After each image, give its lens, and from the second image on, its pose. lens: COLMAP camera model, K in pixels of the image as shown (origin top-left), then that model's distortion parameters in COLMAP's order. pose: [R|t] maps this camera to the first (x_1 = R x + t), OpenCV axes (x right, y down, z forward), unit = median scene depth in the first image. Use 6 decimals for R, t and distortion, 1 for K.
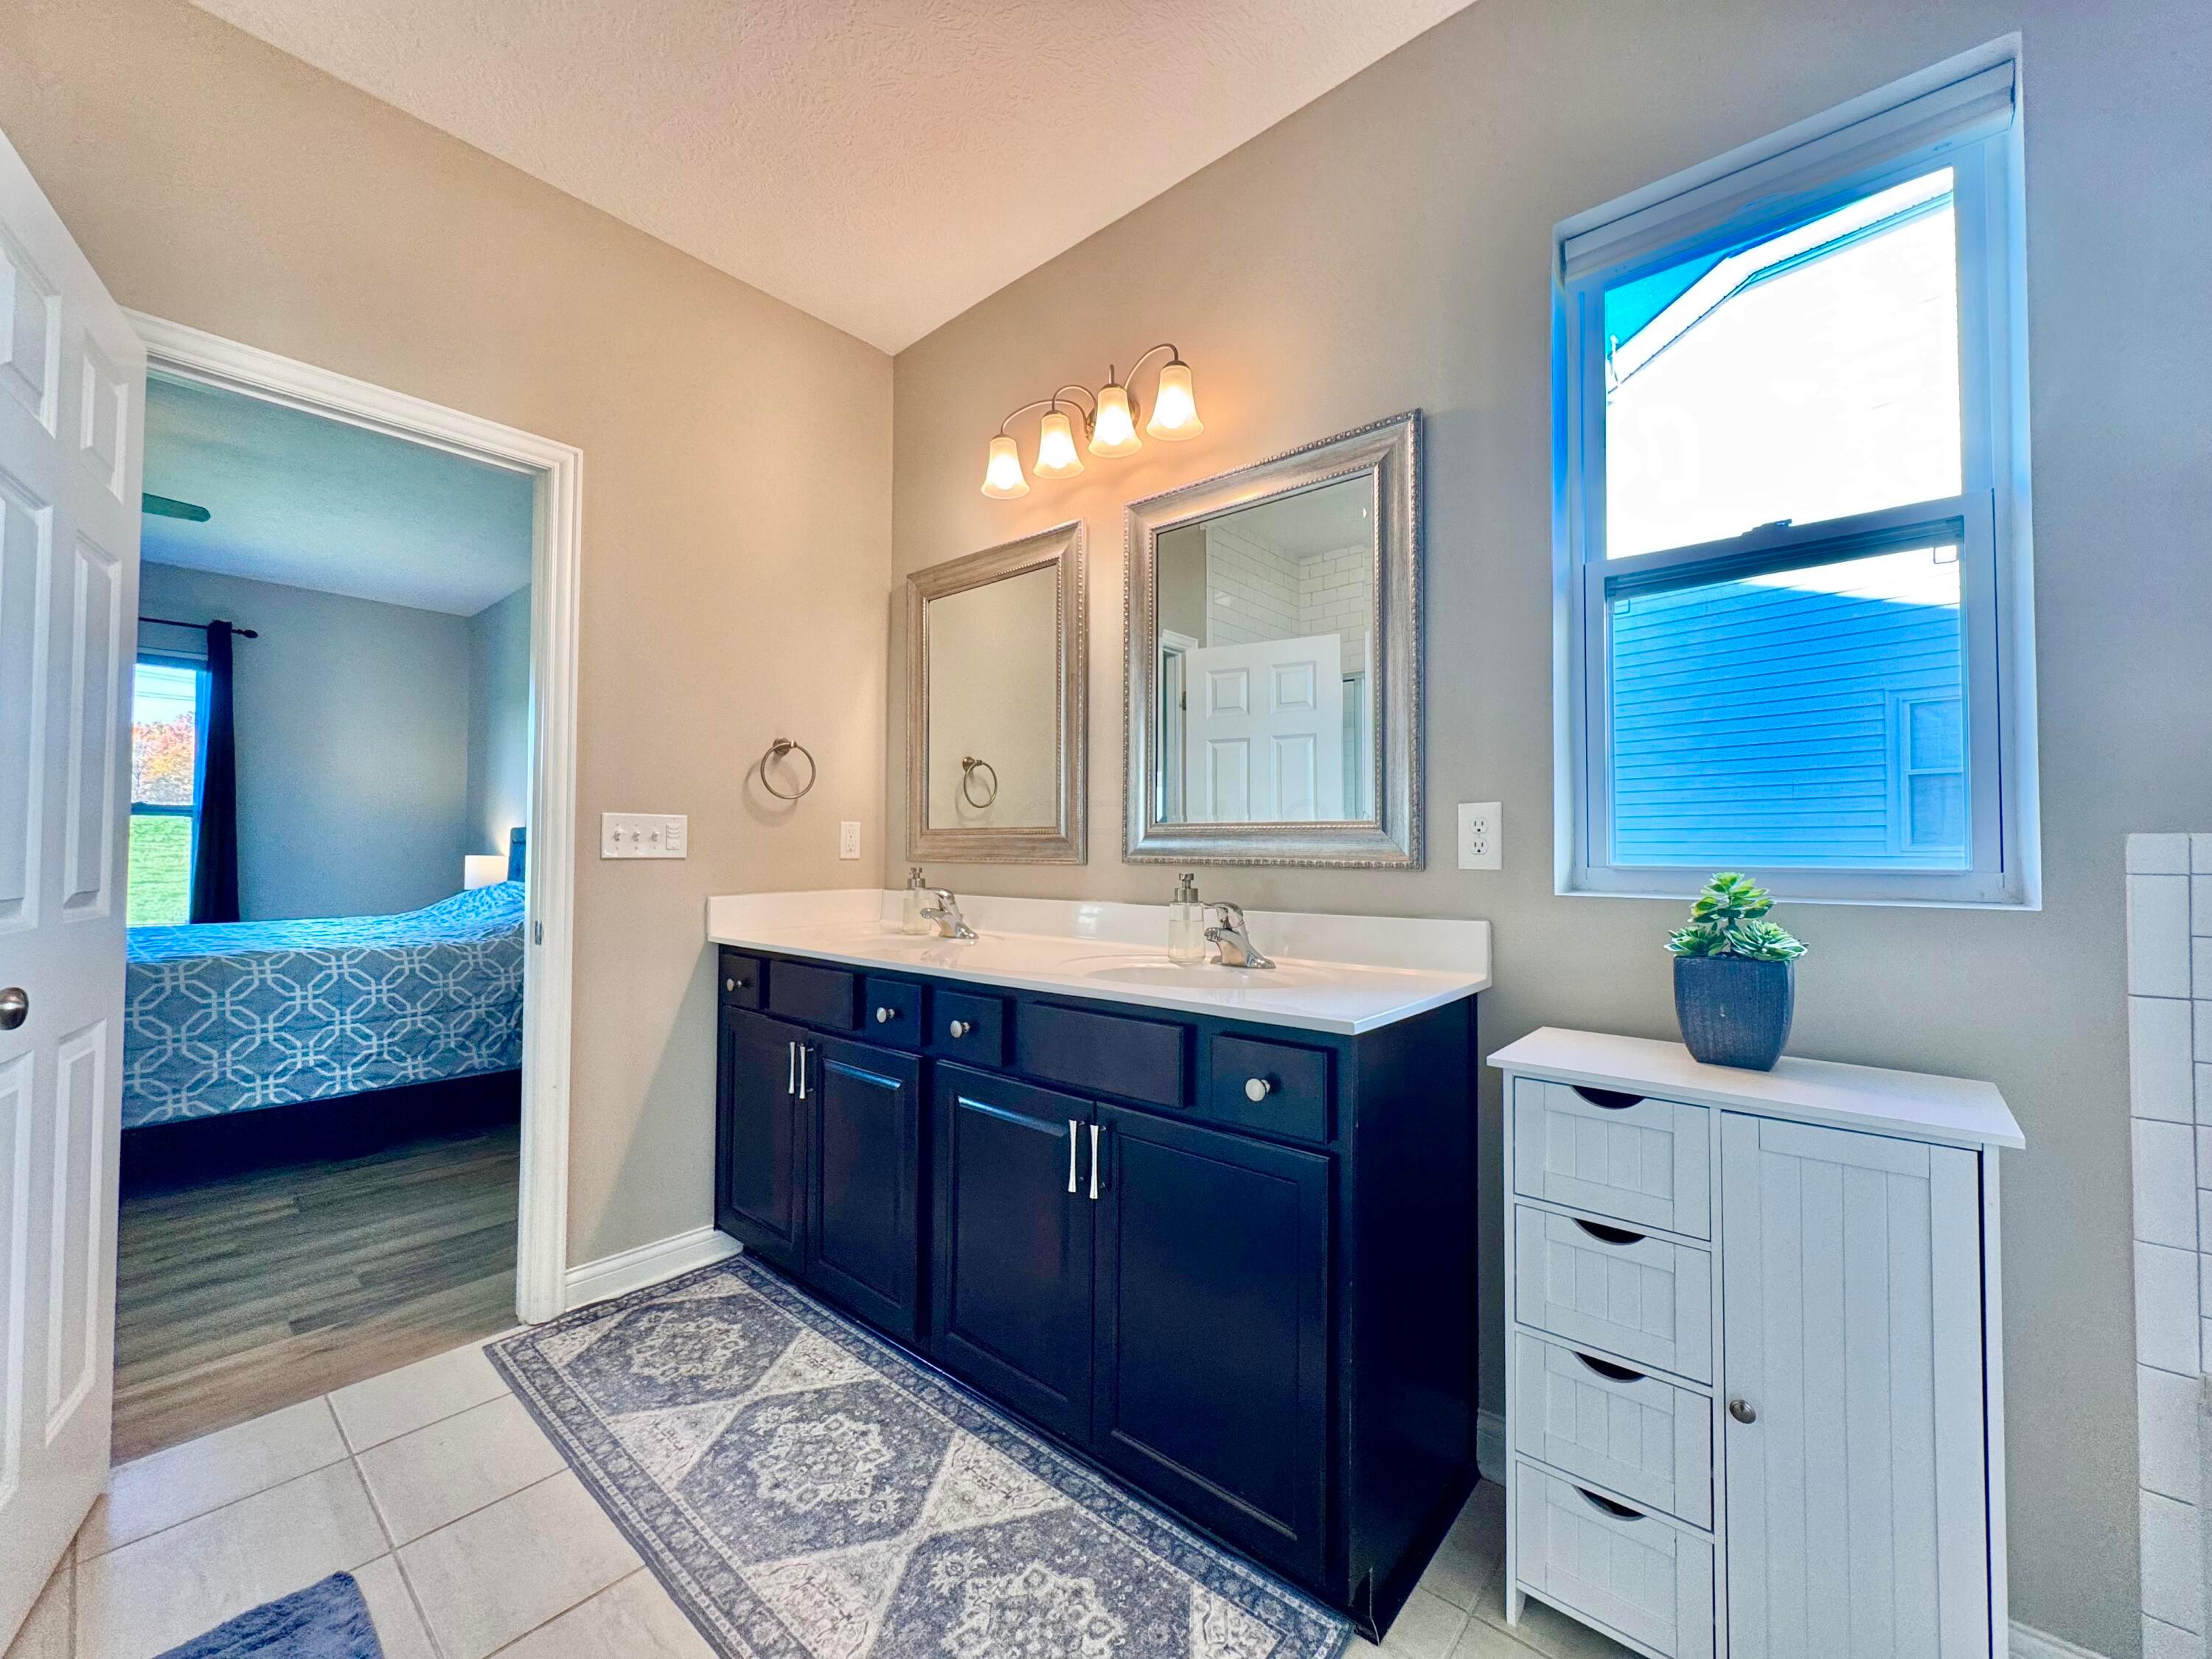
lens RADIAL K [[883.2, 0, 1106.0], [0, 883.2, 837.3], [0, 0, 1]] dist [-0.005565, 0.000456]
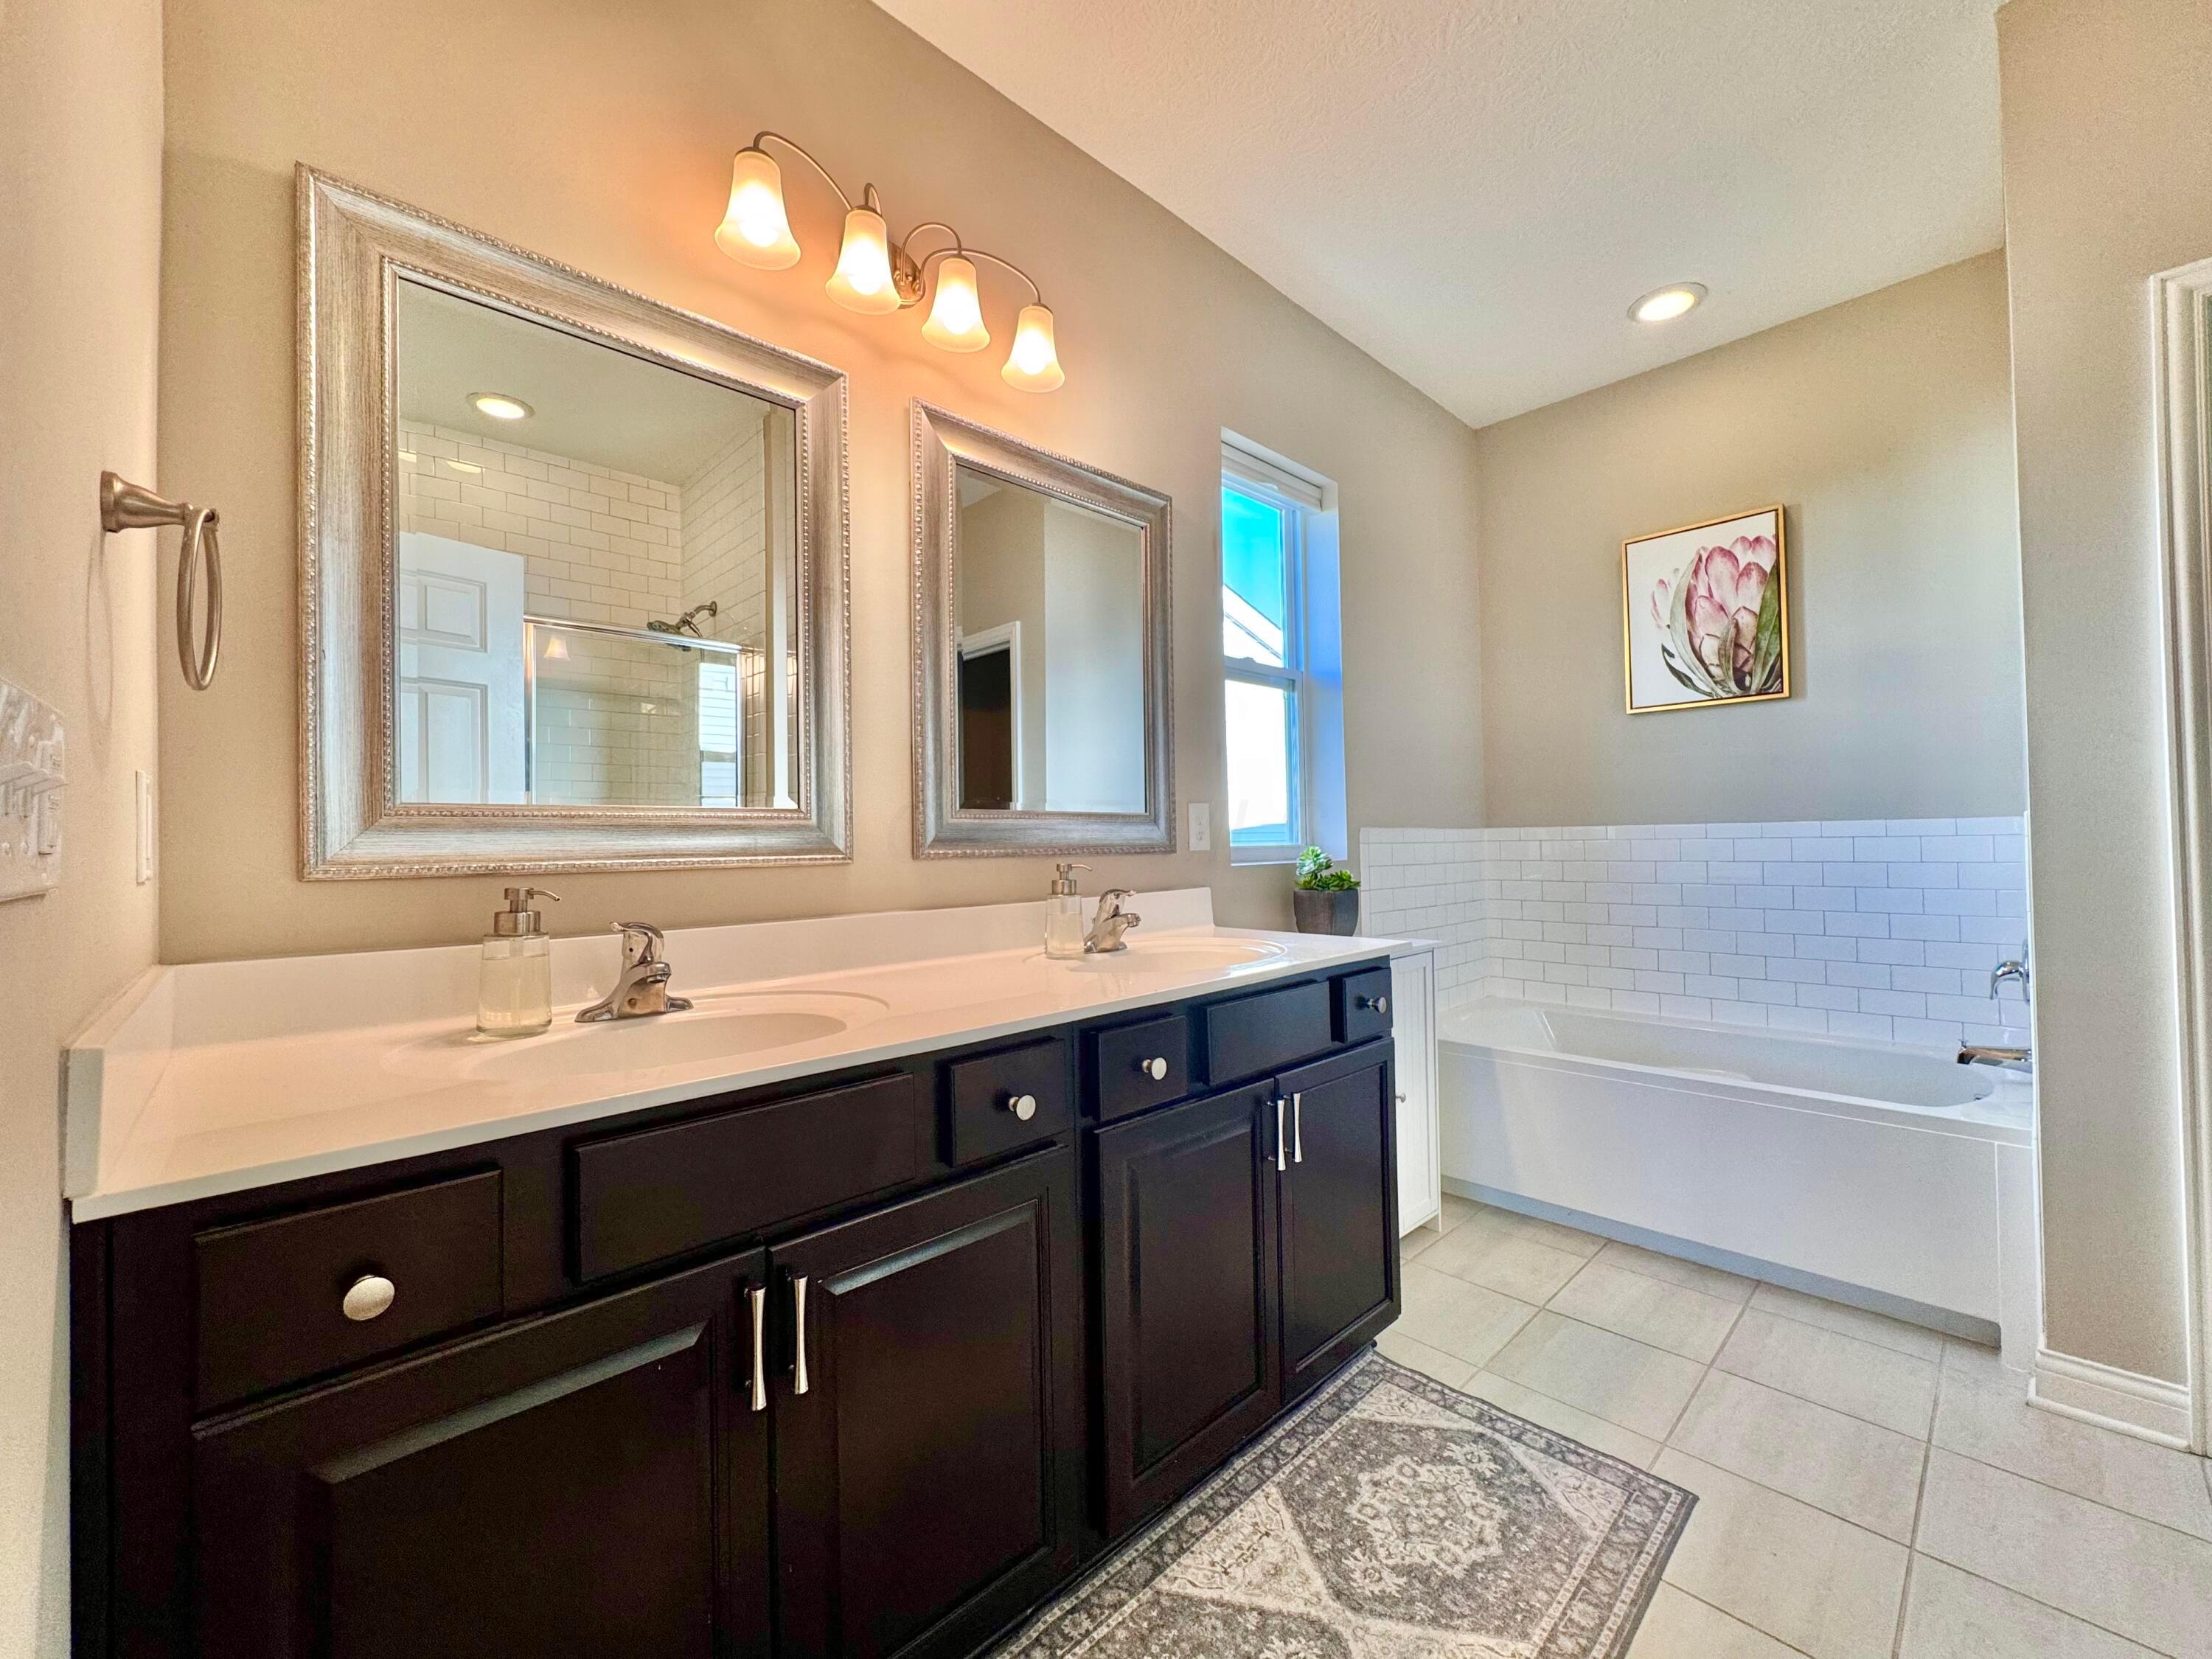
lens RADIAL K [[883.2, 0, 1107.3], [0, 883.2, 830.0], [0, 0, 1]] dist [-0.005565, 0.000456]
pose [[0.093842, 0.005612, 0.995571, -1.108726], [-0.000691, 0.999984, -0.005572, 0.012989], [-0.995587, -0.000165, 0.093844, 1.135441]]
